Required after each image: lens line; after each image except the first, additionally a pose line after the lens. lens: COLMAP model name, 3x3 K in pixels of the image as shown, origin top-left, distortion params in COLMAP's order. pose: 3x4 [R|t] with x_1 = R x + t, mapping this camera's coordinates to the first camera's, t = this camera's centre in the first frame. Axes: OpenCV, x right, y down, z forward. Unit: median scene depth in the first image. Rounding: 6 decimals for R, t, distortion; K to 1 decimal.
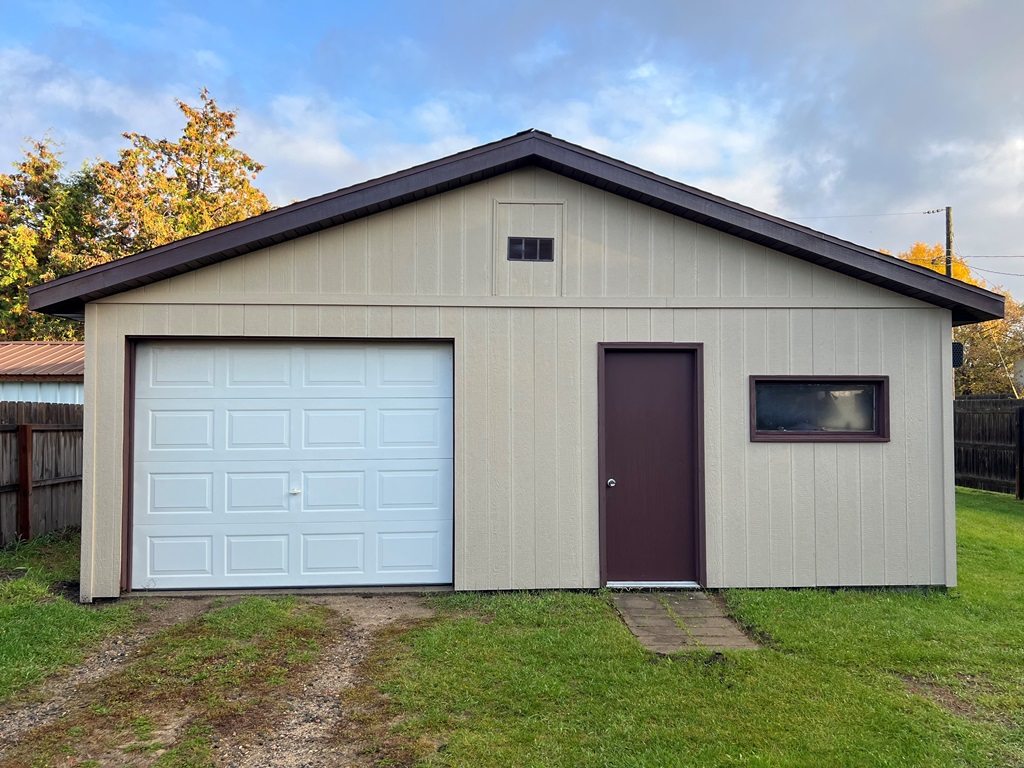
lens RADIAL K [[762.6, 0, 512.0], [0, 762.6, 384.0], [0, 0, 1]] dist [0.124049, -0.172950]
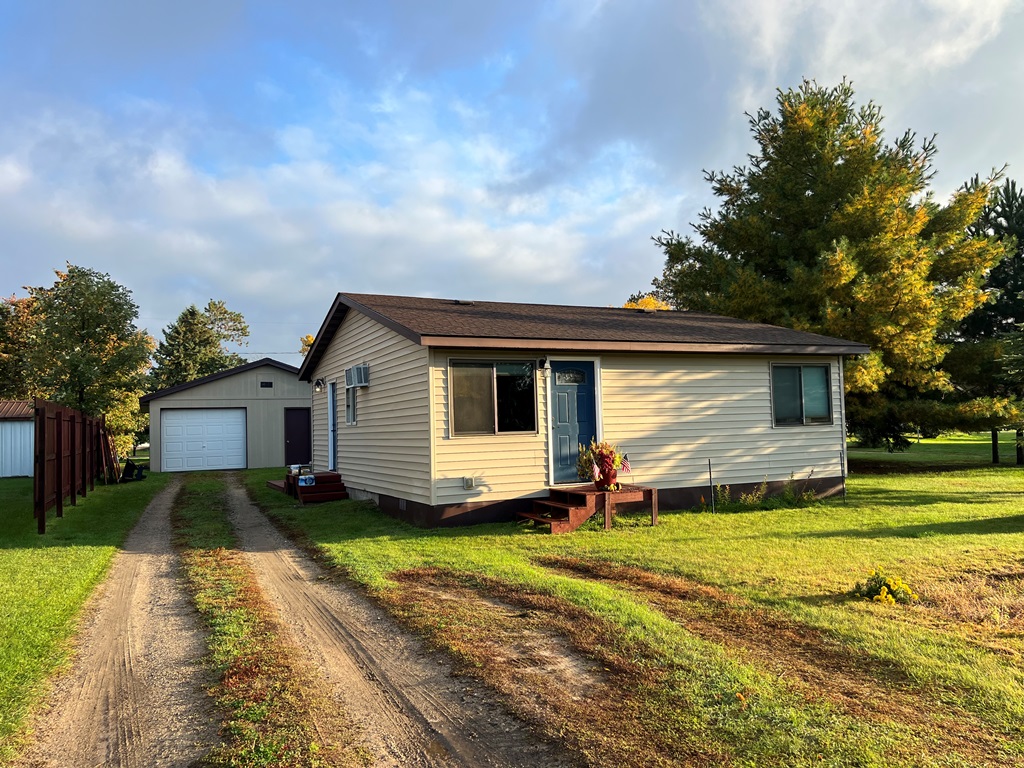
lens RADIAL K [[768.5, 0, 516.5], [0, 768.5, 389.2], [0, 0, 1]] dist [0.056300, -0.065529]
pose [[0.926732, -0.006989, 0.375658, -0.288777], [0.016394, 0.999627, -0.021844, -0.040911], [-0.375365, 0.026402, 0.926501, -3.320325]]
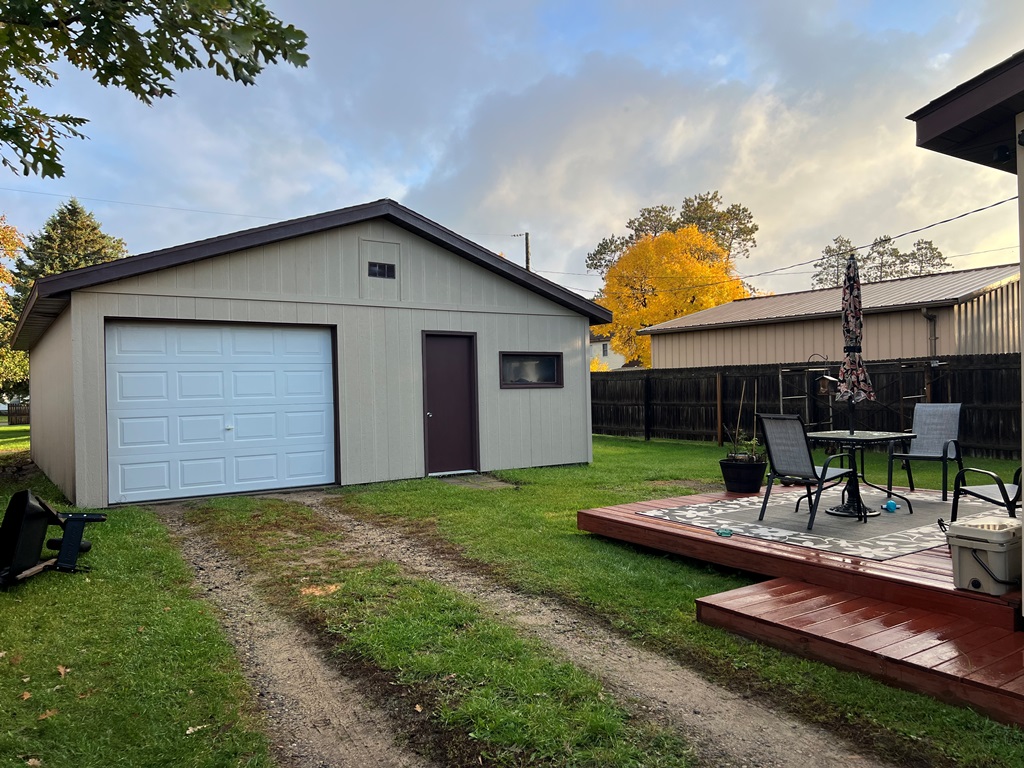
lens RADIAL K [[769.0, 0, 519.6], [0, 769.0, 387.7], [0, 0, 1]] dist [0.059902, -0.069483]
pose [[0.855357, -0.014584, 0.517833, -0.566857], [0.002628, 0.999713, 0.023816, 0.030701], [-0.518032, -0.019010, 0.855150, -0.529800]]
